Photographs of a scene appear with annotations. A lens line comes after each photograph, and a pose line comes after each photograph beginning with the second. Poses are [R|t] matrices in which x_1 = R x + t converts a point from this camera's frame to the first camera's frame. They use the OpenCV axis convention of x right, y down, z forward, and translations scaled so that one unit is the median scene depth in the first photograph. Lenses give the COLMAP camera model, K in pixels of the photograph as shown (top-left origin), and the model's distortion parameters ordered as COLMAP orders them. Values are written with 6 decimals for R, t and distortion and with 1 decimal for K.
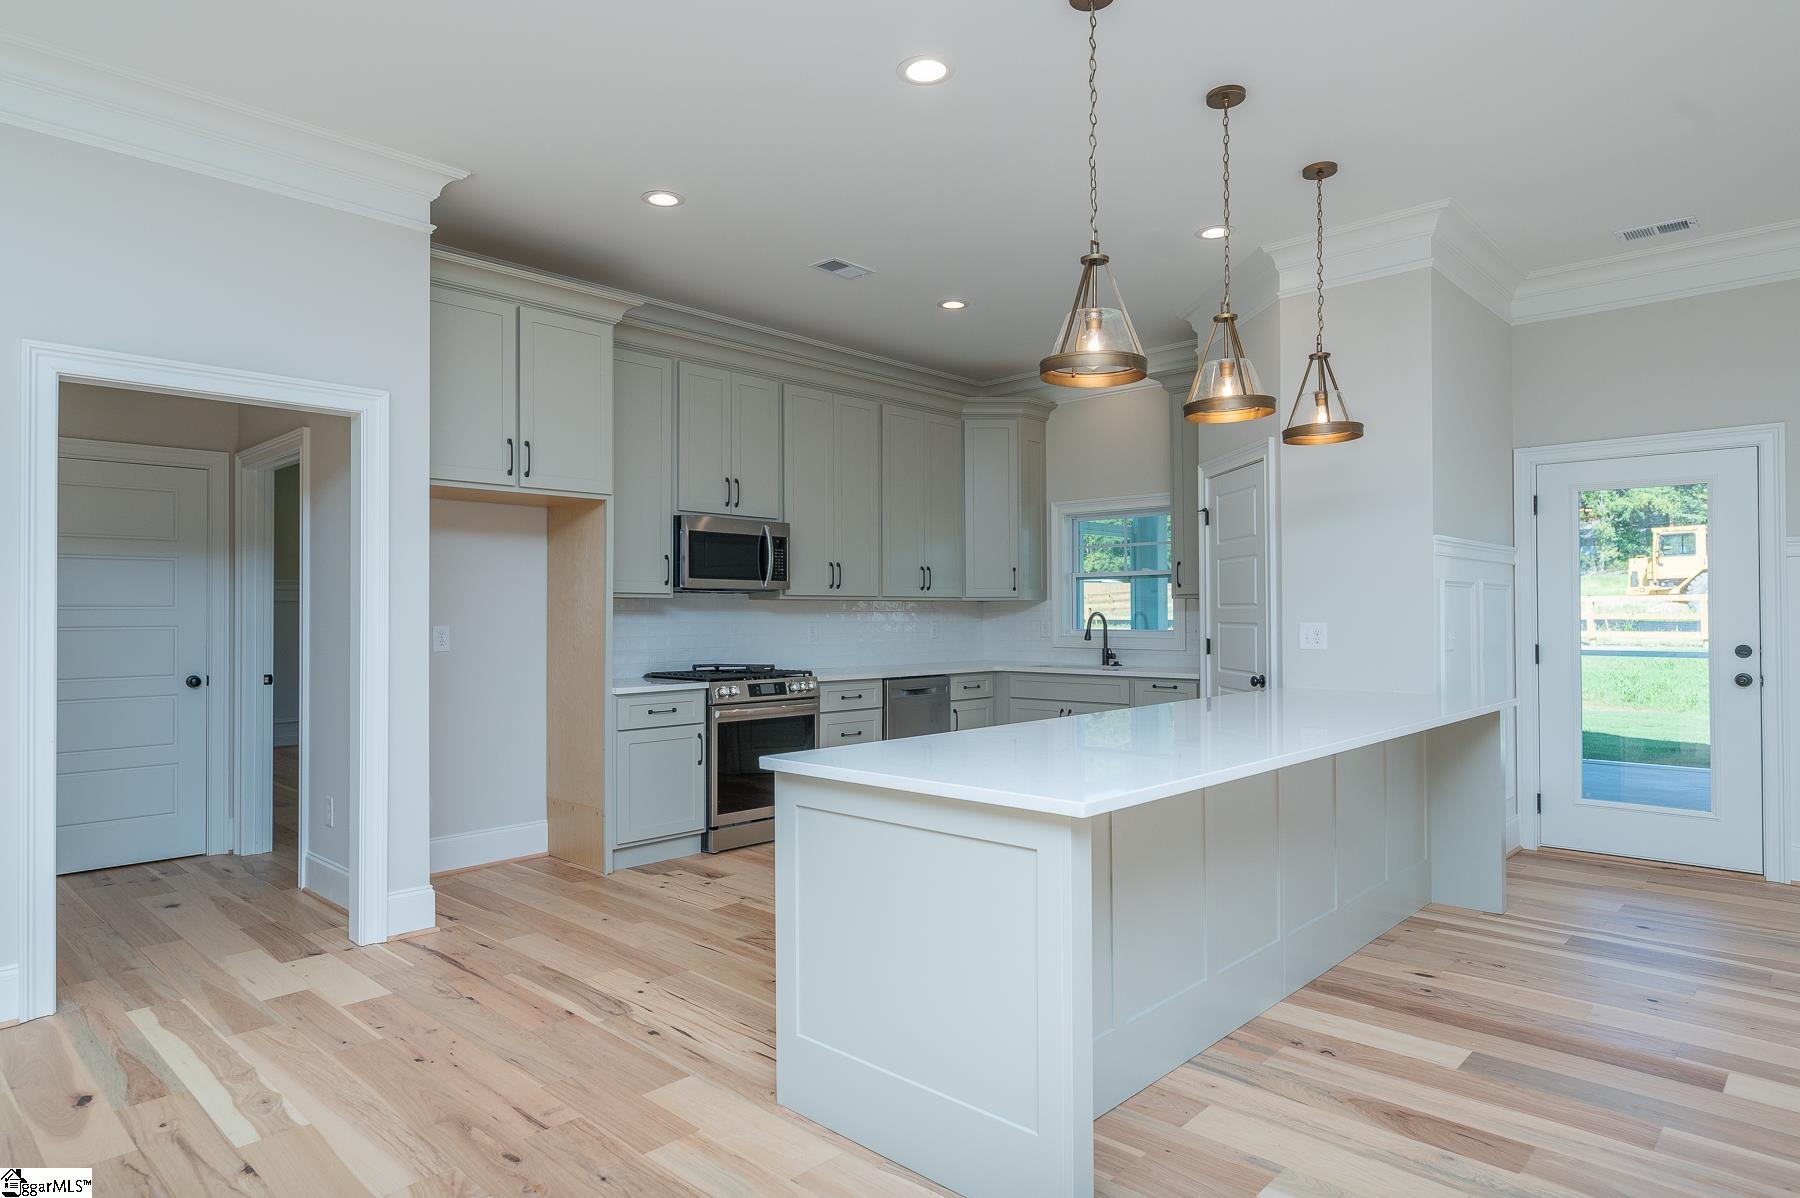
lens RADIAL K [[1054.1, 0, 850.3], [0, 1054.1, 599.9], [0, 0, 1]] dist [0.000402, 0.000224]
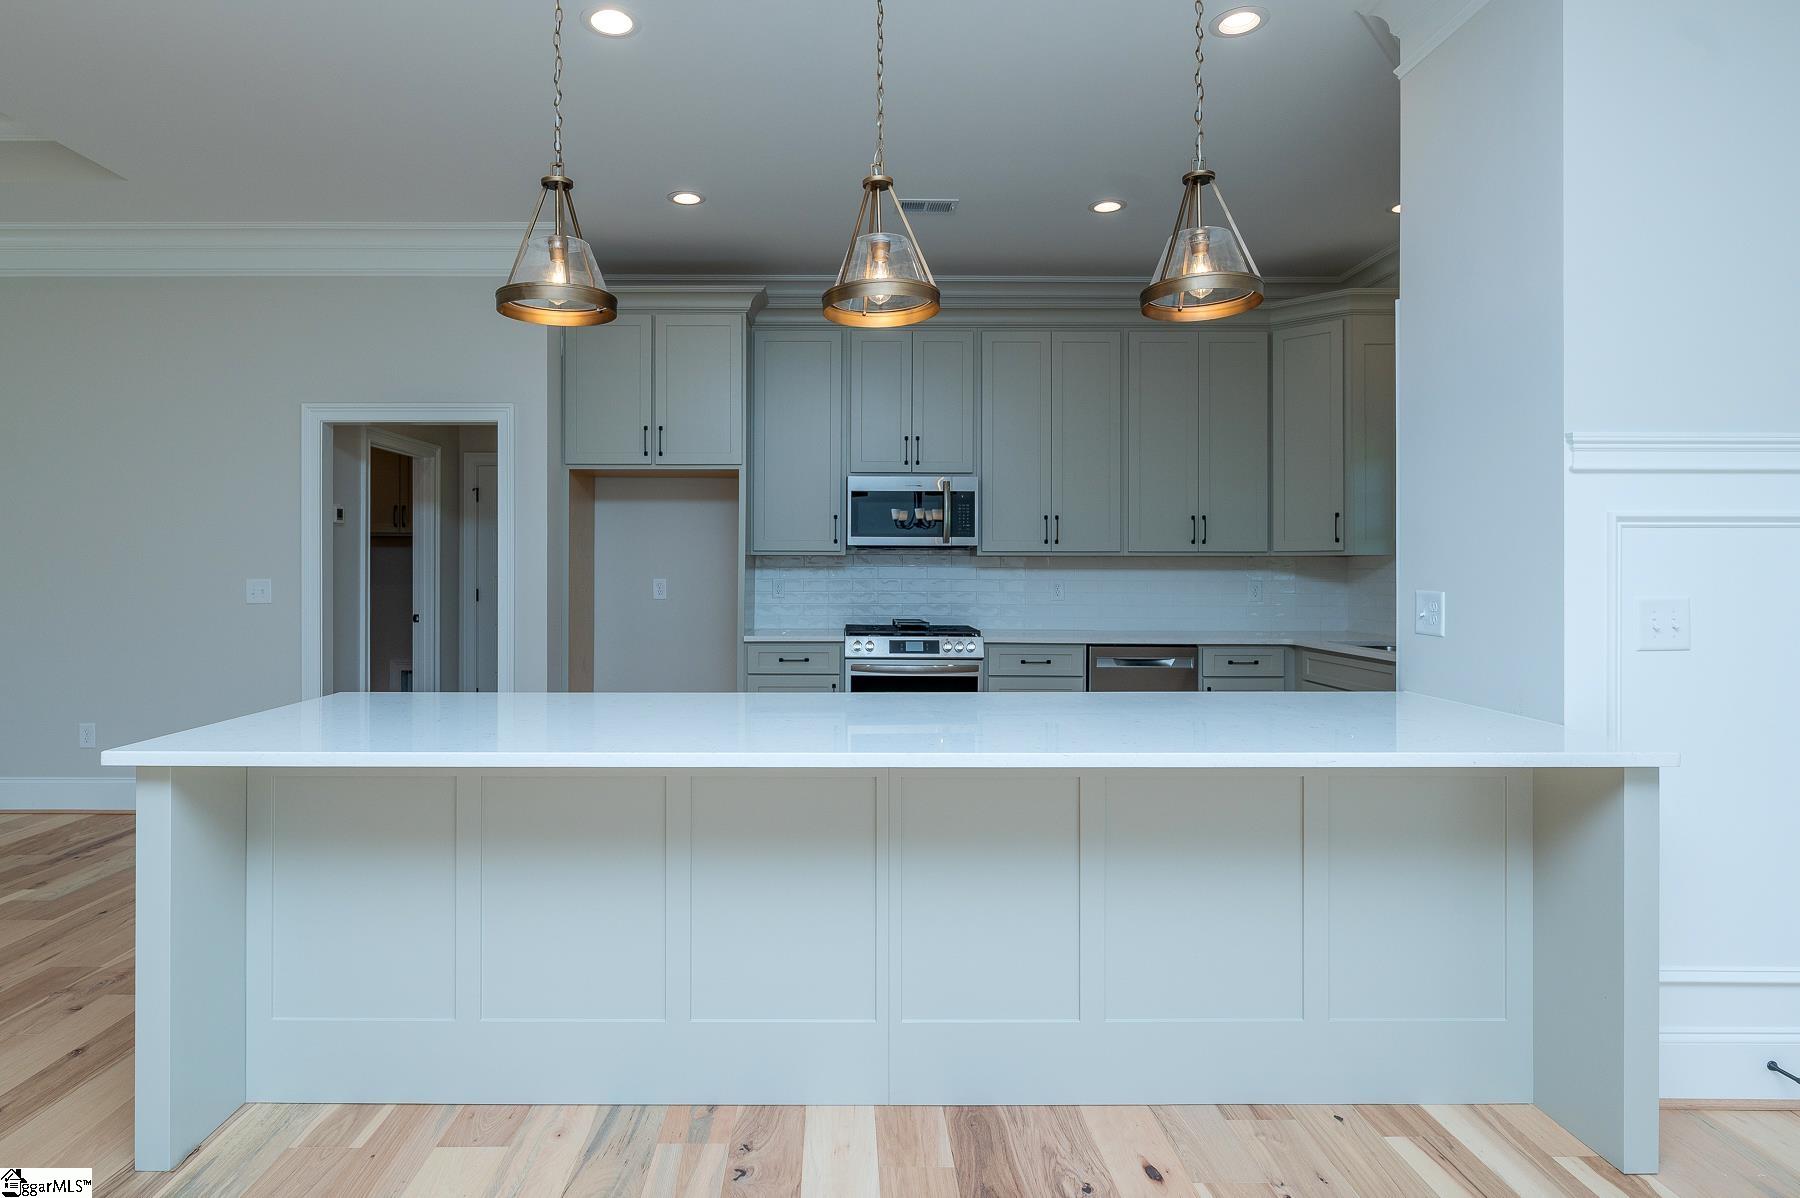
lens RADIAL K [[978.1, 0, 859.1], [0, 978.1, 567.9], [0, 0, 1]] dist [0.001321, 0.000405]
pose [[0.704686, 0.003895, -0.709509, 0.552769], [0.006259, 0.999912, 0.011706, -0.000512], [0.709492, -0.012689, 0.704600, 0.326653]]
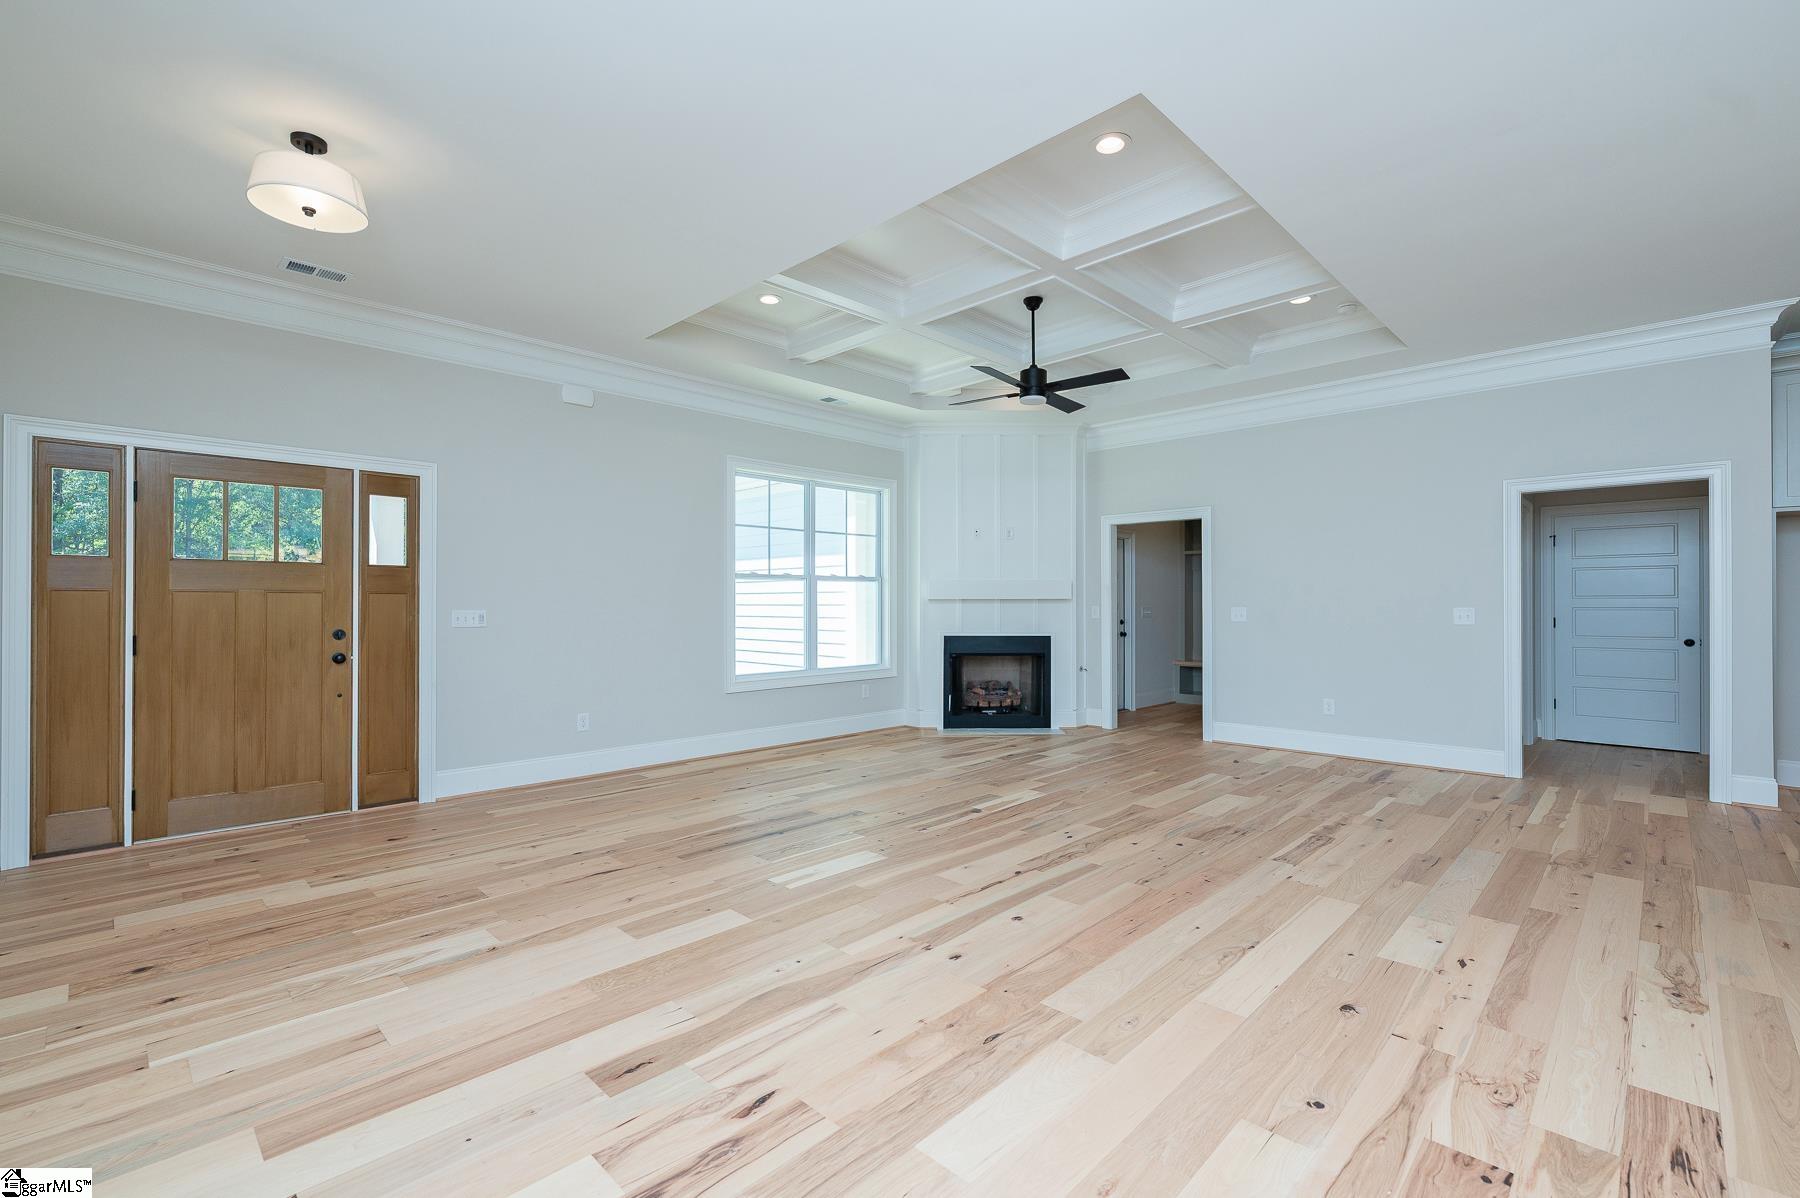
lens RADIAL K [[802.7, 0, 900.0], [0, 802.7, 599.0], [0, 0, 1]] dist [-0.001357, -0.000047]
pose [[0.023975, -0.003500, -0.999706, 0.522325], [0.012757, 0.999914, -0.003195, 0.000483], [0.999631, -0.012677, 0.024018, -0.191973]]
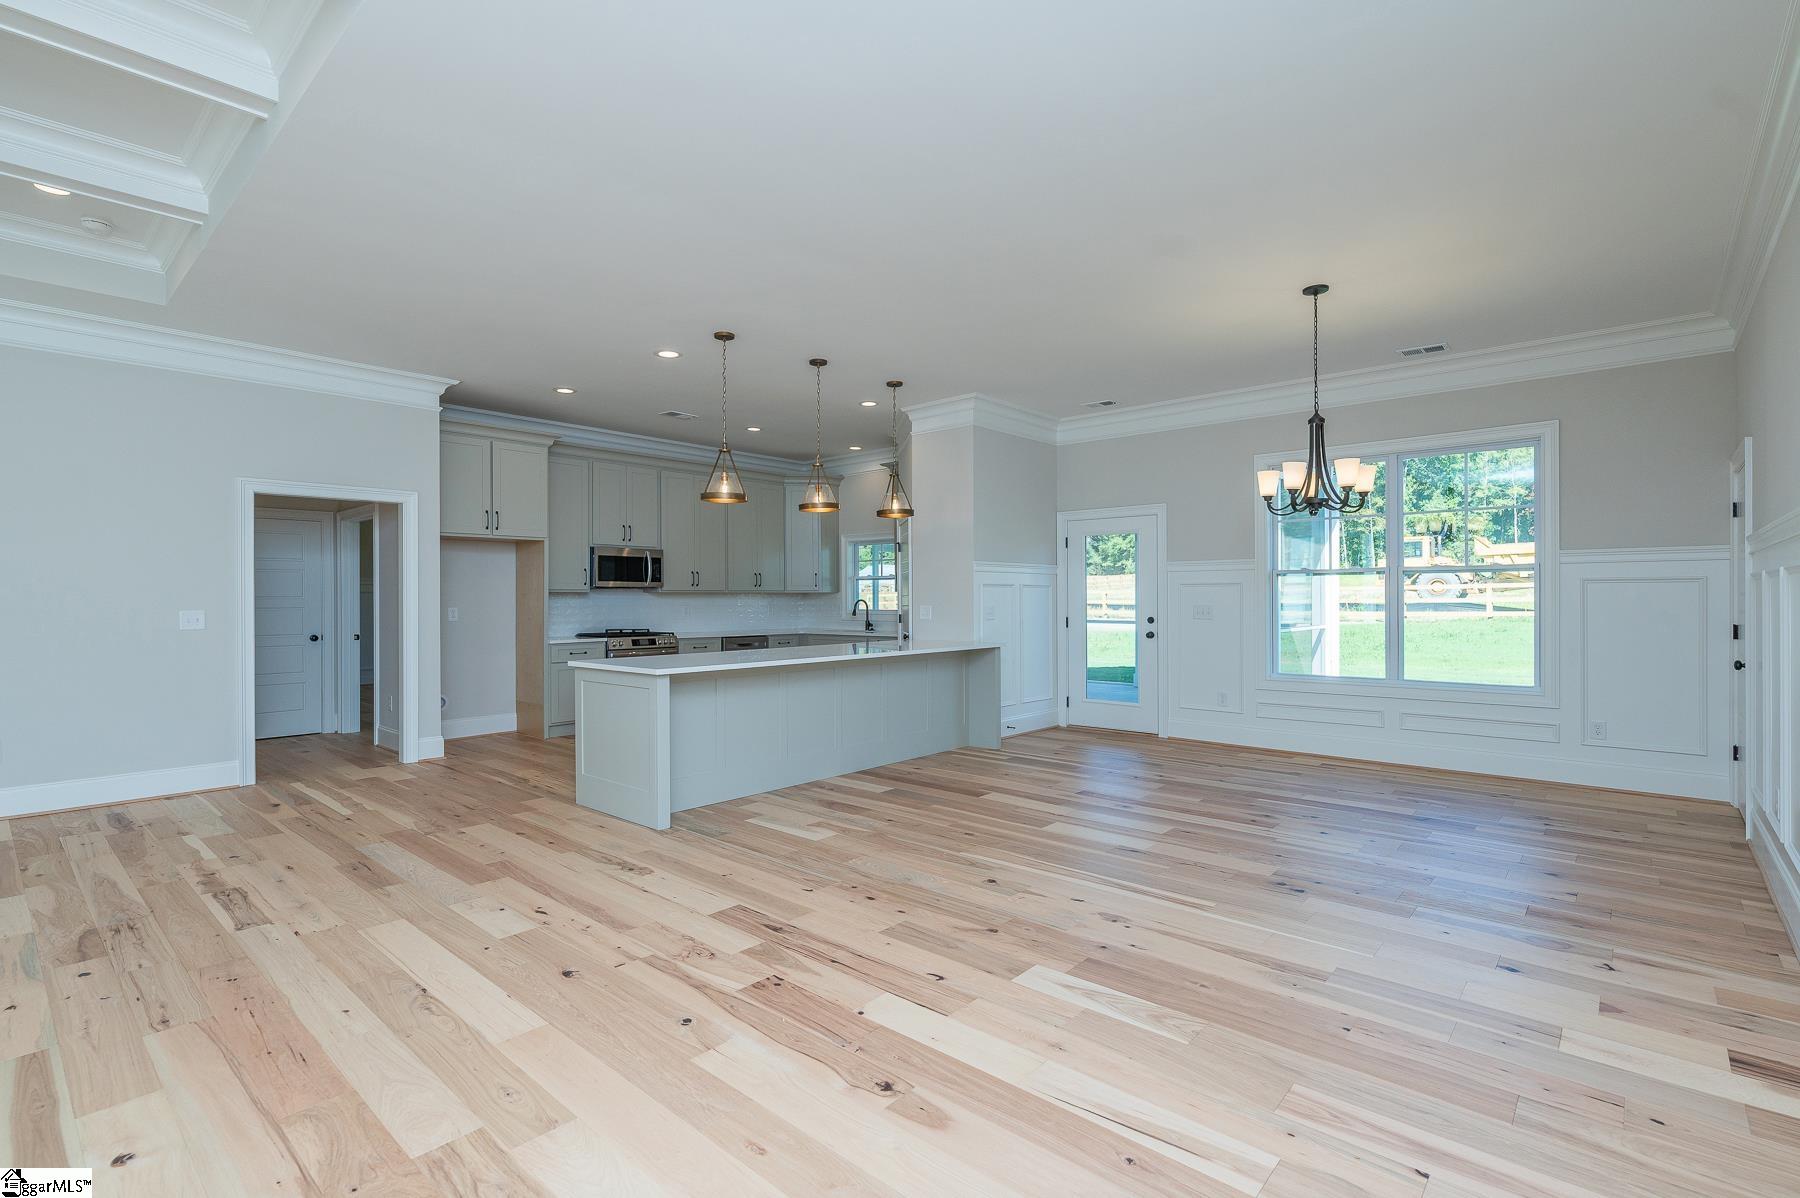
lens RADIAL K [[824.3, 0, 900.0], [0, 824.3, 599.0], [0, 0, 1]] dist [-0.000504, -0.000149]
pose [[0.997070, 0.000485, 0.076495, 0.253291], [-0.001531, 0.999906, 0.013623, -0.009902], [-0.076481, -0.013701, 0.996977, -0.452509]]
